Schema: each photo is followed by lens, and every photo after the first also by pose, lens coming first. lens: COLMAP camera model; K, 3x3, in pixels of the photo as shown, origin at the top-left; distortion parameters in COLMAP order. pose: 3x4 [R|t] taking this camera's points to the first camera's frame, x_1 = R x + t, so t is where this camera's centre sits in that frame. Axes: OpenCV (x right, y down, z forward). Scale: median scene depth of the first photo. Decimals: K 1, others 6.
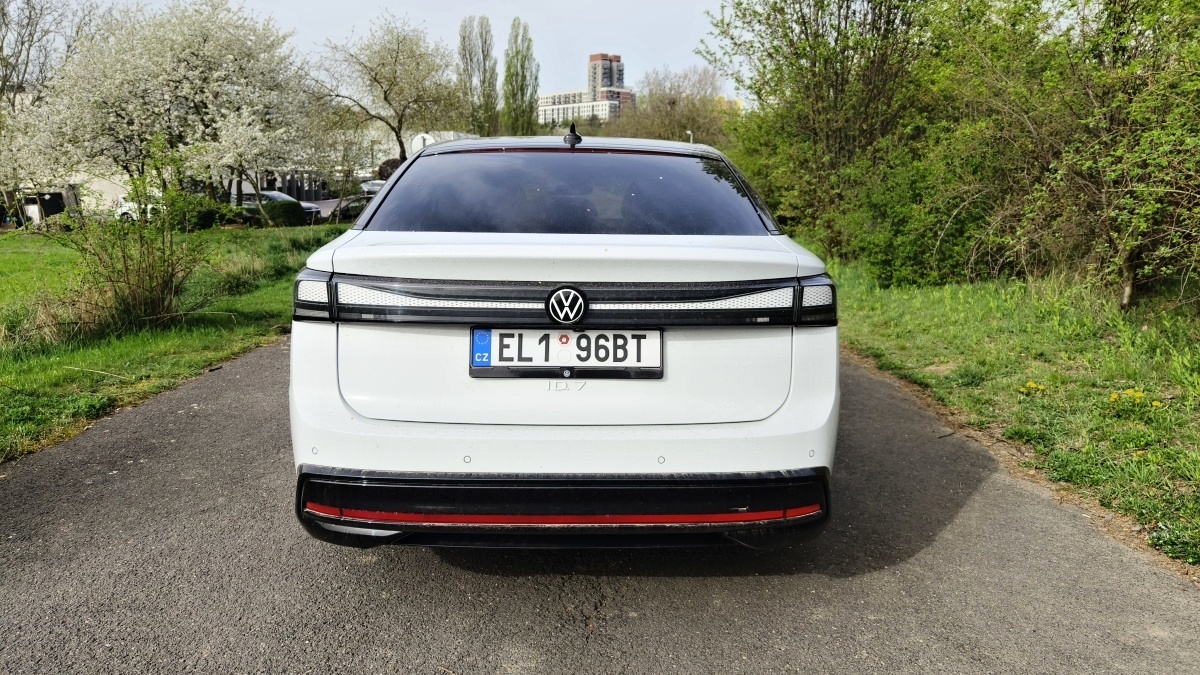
lens RADIAL K [[819.2, 0, 599.3], [0, 819.2, 329.6], [0, 0, 1]] dist [-0.002034, 0.000160]
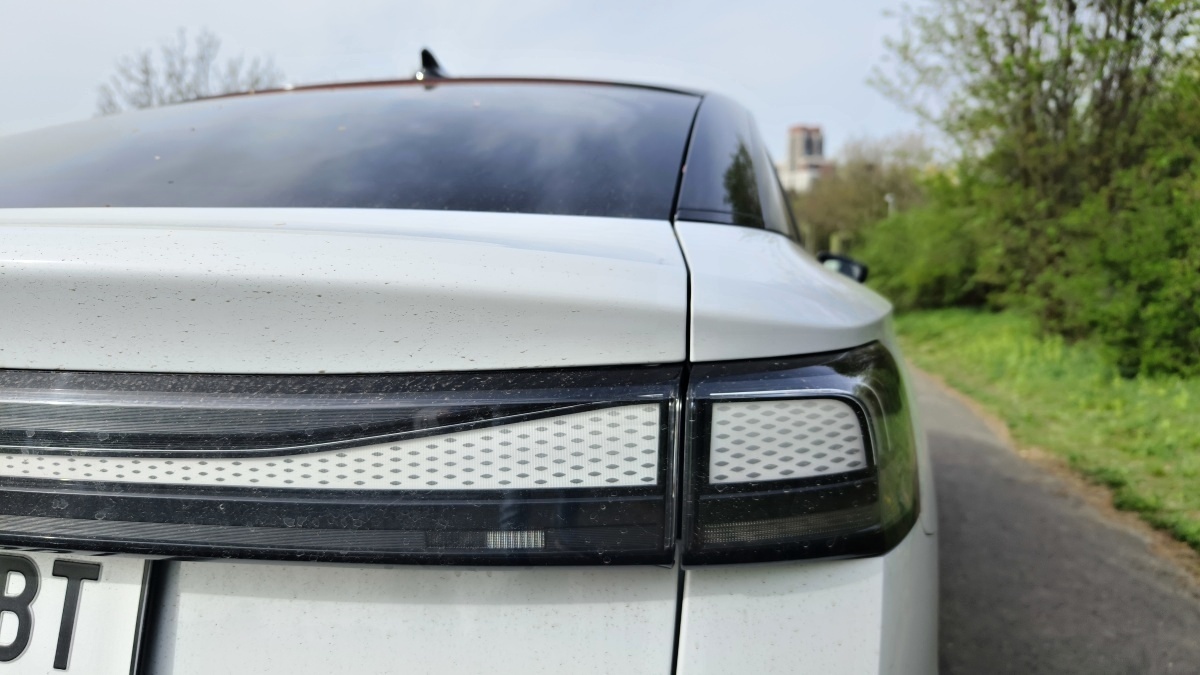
lens RADIAL K [[819.2, 0, 603.7], [0, 819.2, 347.8], [0, 0, 1]] dist [-0.002034, 0.000160]
pose [[0.971503, 0.018005, -0.236343, 0.075689], [-0.034620, 0.997196, -0.066340, -0.014280], [0.234486, 0.072632, 0.969402, 0.208198]]
